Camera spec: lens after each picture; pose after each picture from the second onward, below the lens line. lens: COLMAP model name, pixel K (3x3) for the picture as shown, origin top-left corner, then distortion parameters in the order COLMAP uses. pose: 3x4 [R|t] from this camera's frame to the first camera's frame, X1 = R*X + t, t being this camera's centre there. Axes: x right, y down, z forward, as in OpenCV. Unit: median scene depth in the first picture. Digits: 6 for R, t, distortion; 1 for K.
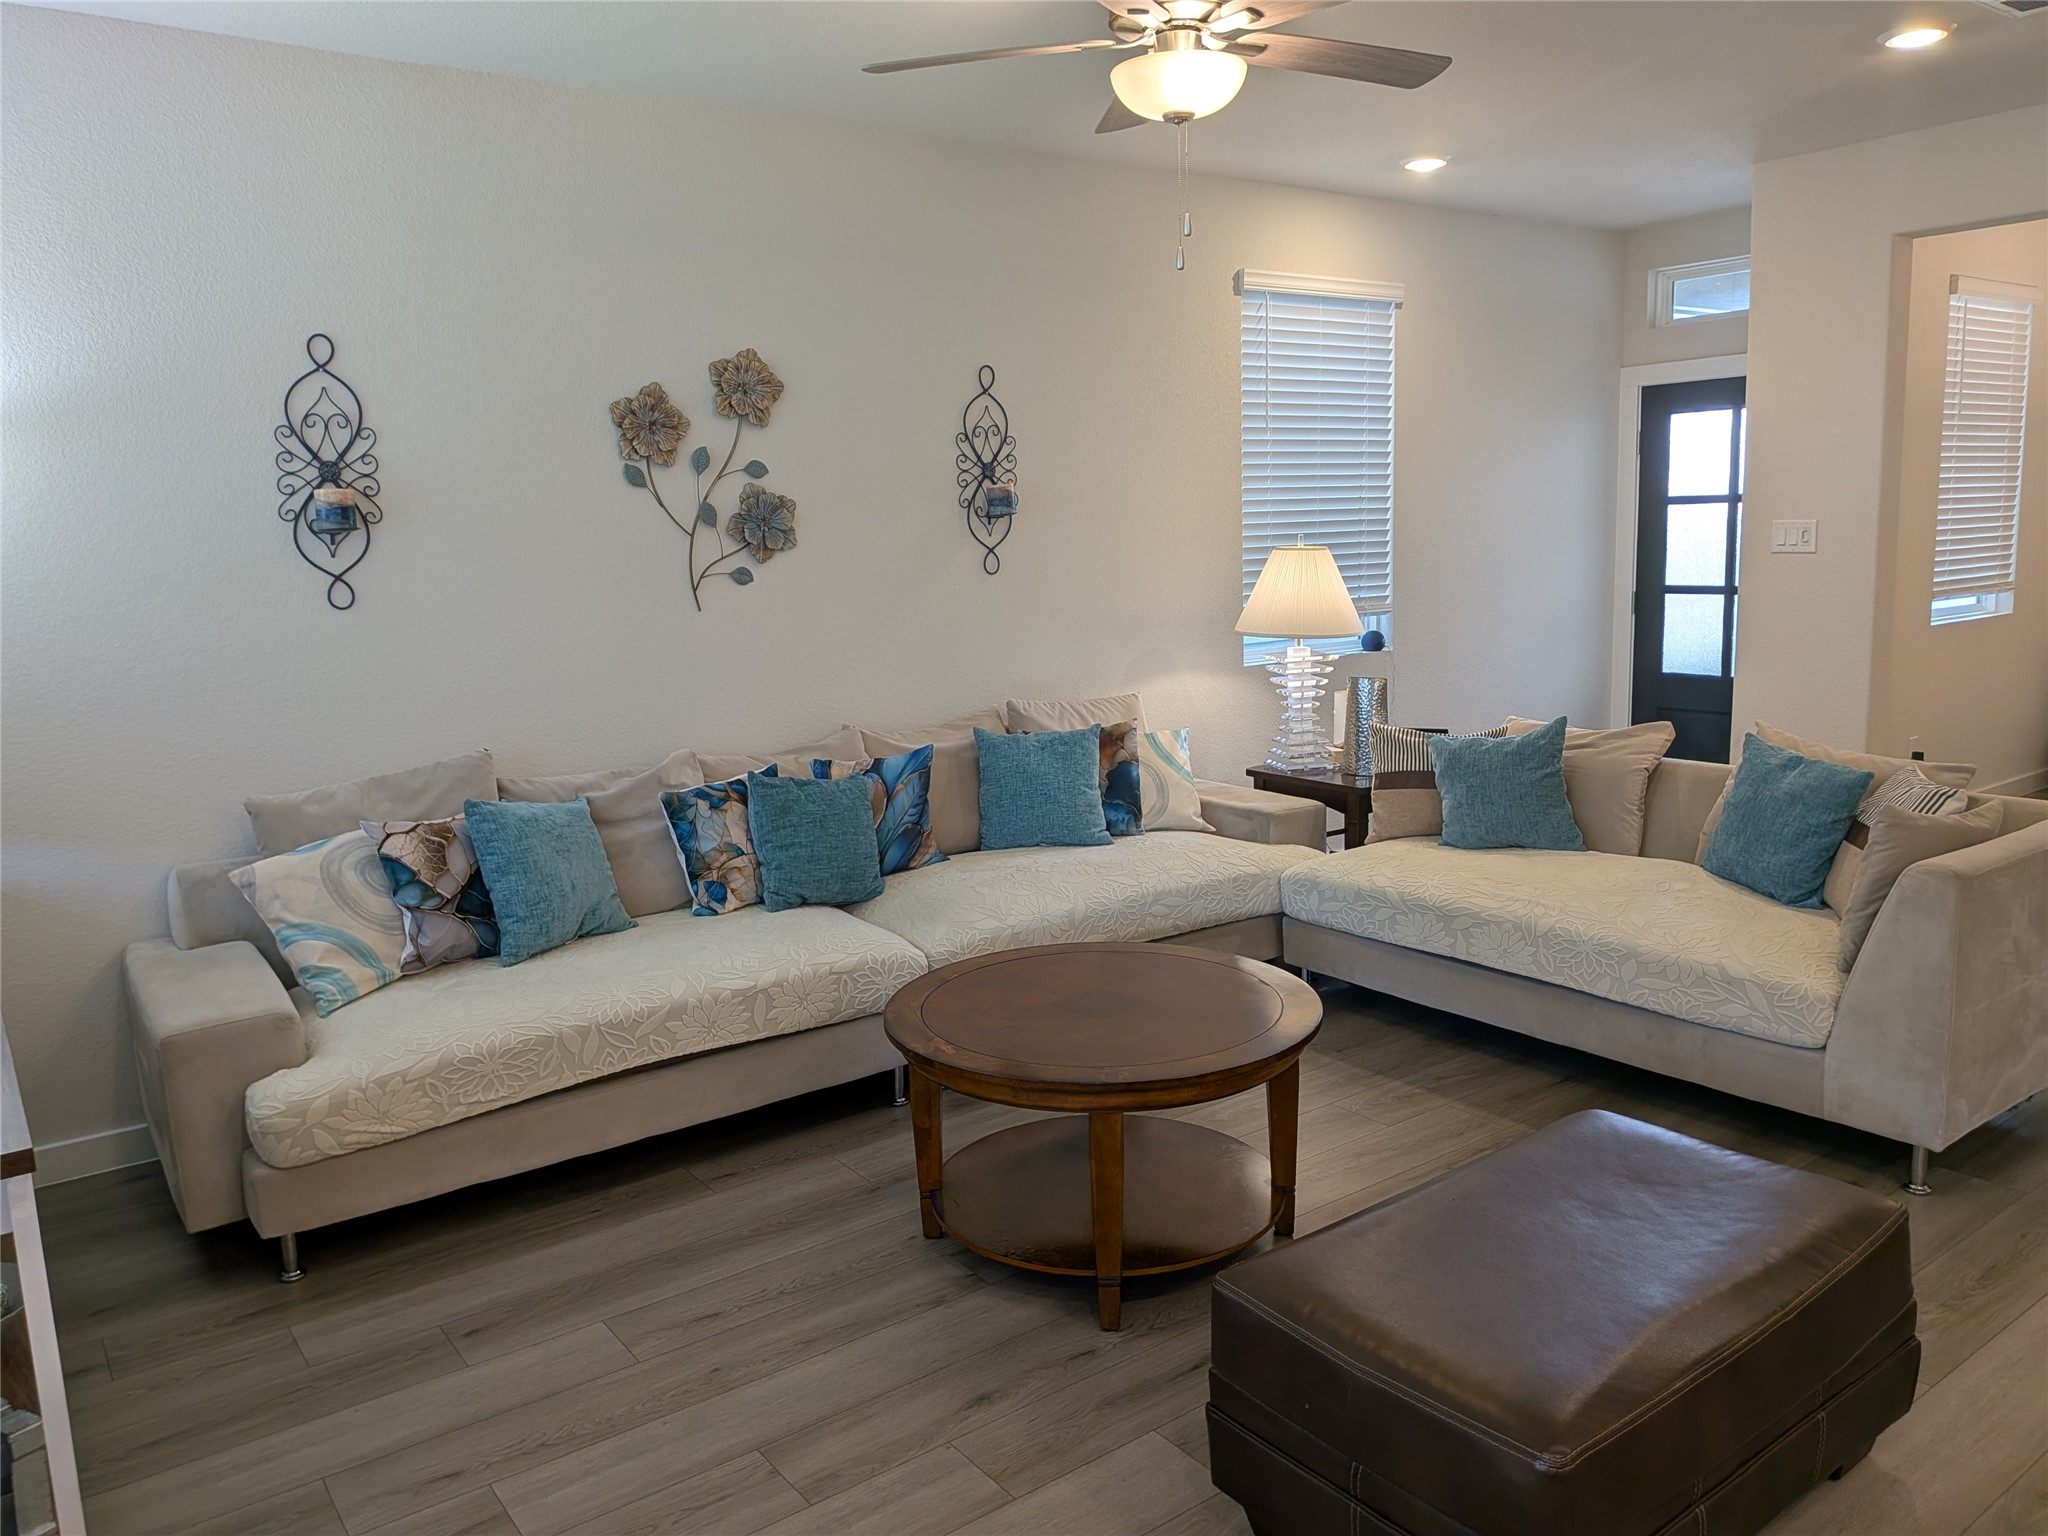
lens RADIAL K [[1479.8, 0, 956.9], [0, 1479.8, 814.9], [0, 0, 1]] dist [0.043178, -0.055750]
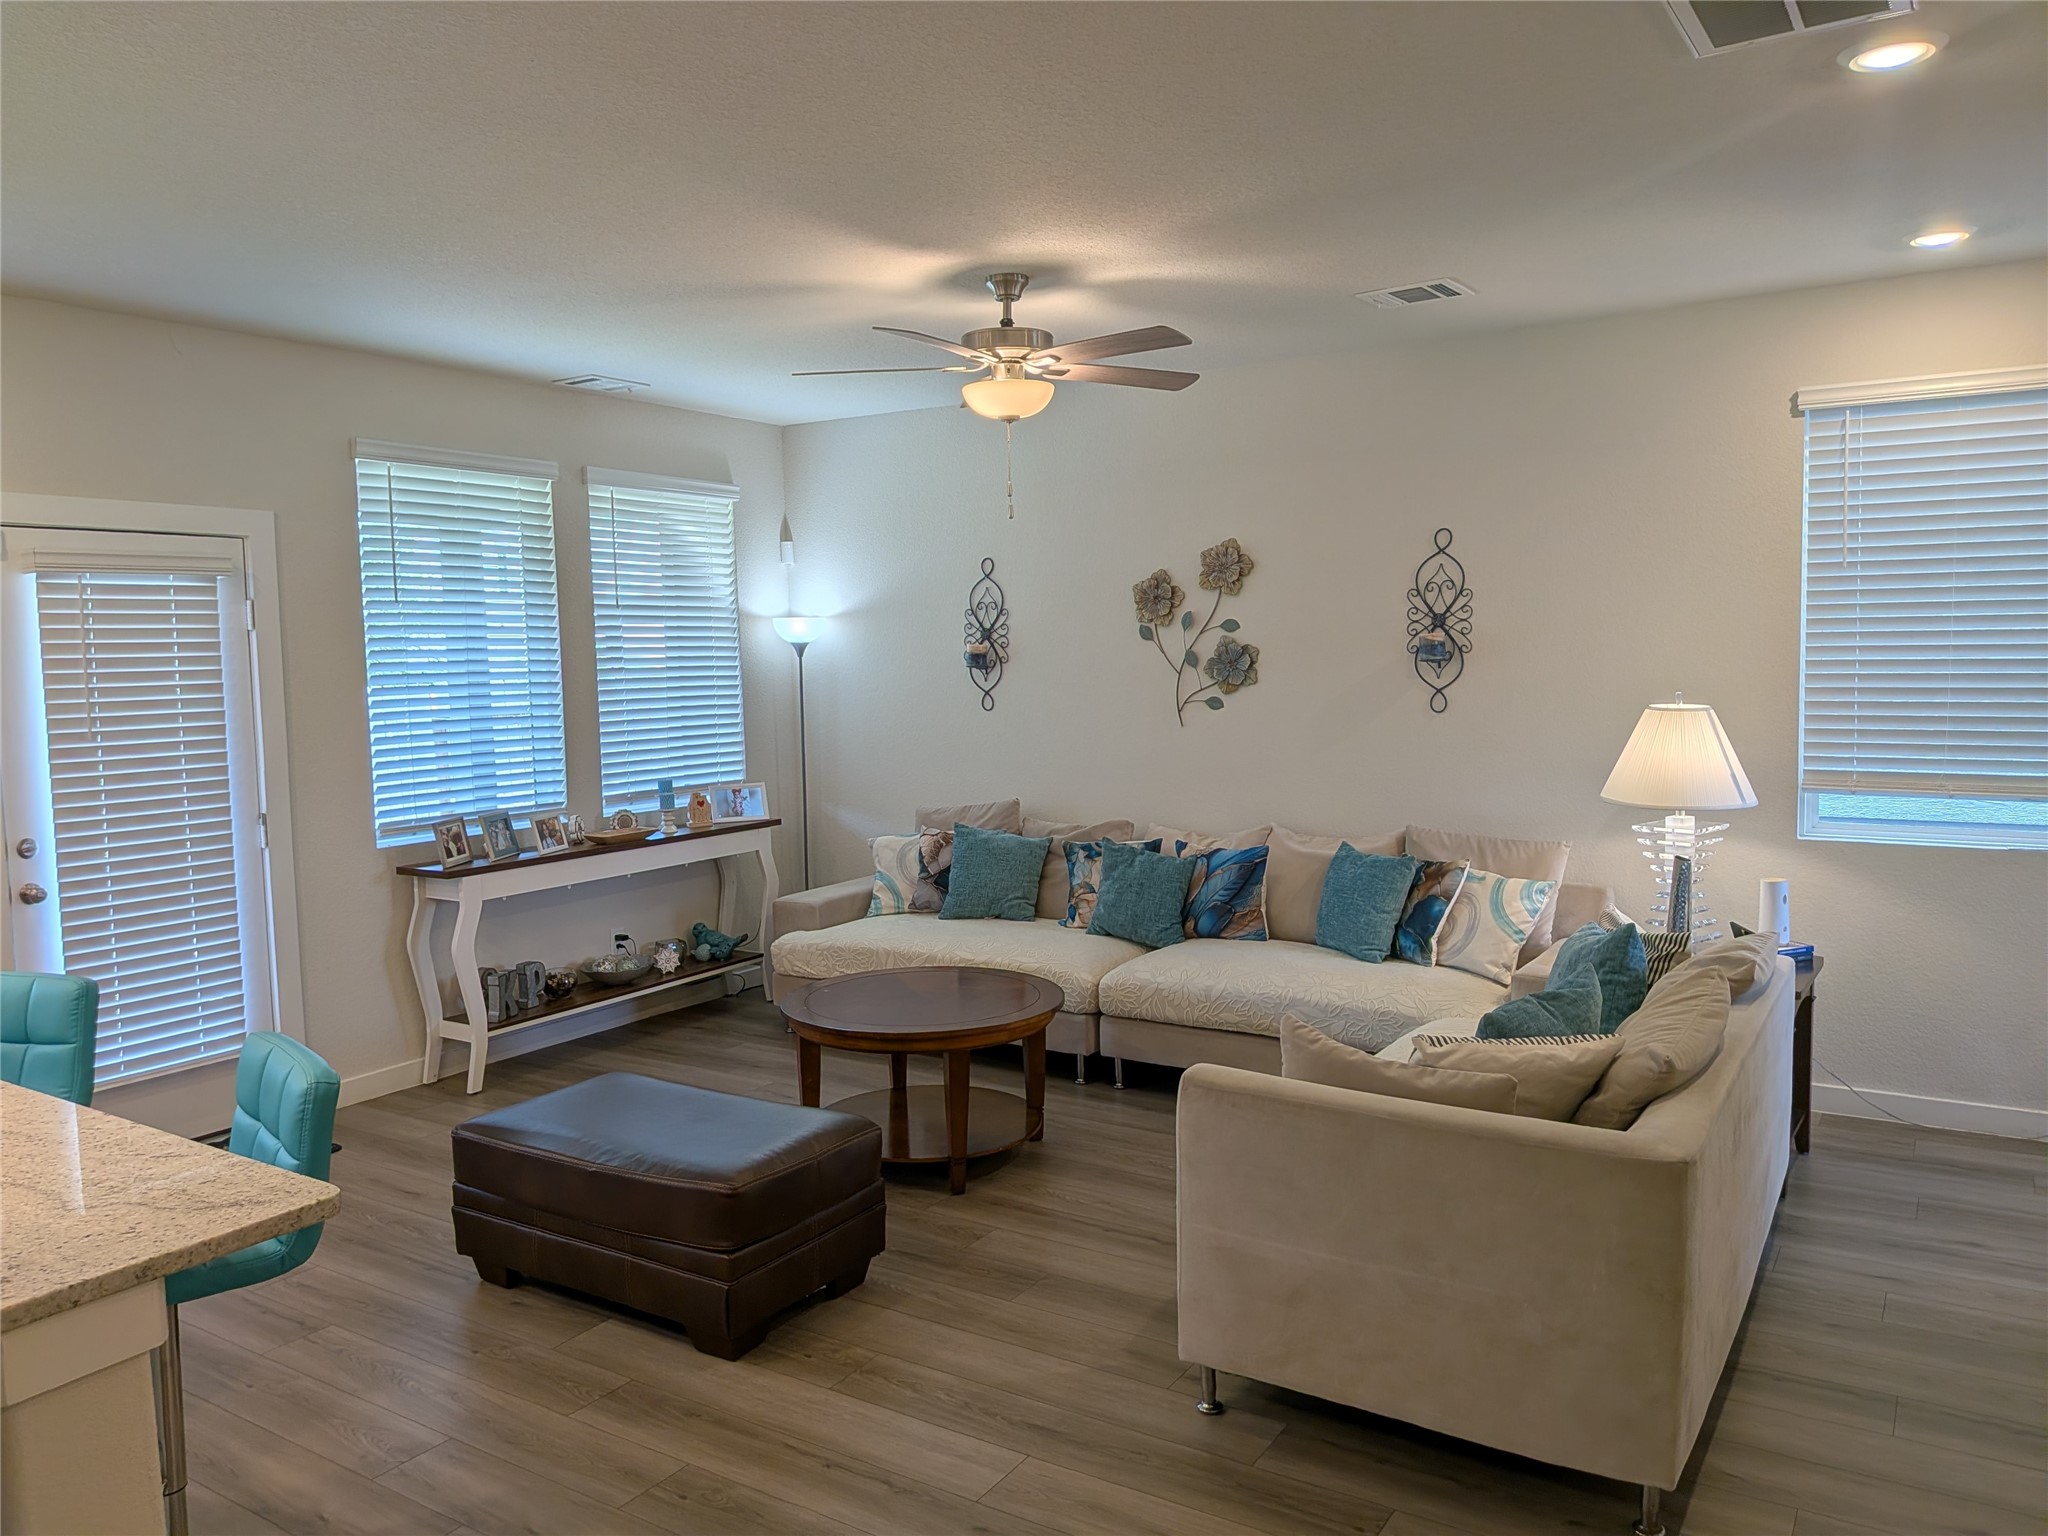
lens RADIAL K [[1479.8, 0, 1006.1], [0, 1479.8, 770.2], [0, 0, 1]] dist [0.043178, -0.055750]
pose [[0.341604, 0.100525, -0.934452, 1.085545], [-0.168567, 0.984694, 0.044308, -0.130967], [0.924604, 0.142382, 0.353321, 0.360282]]
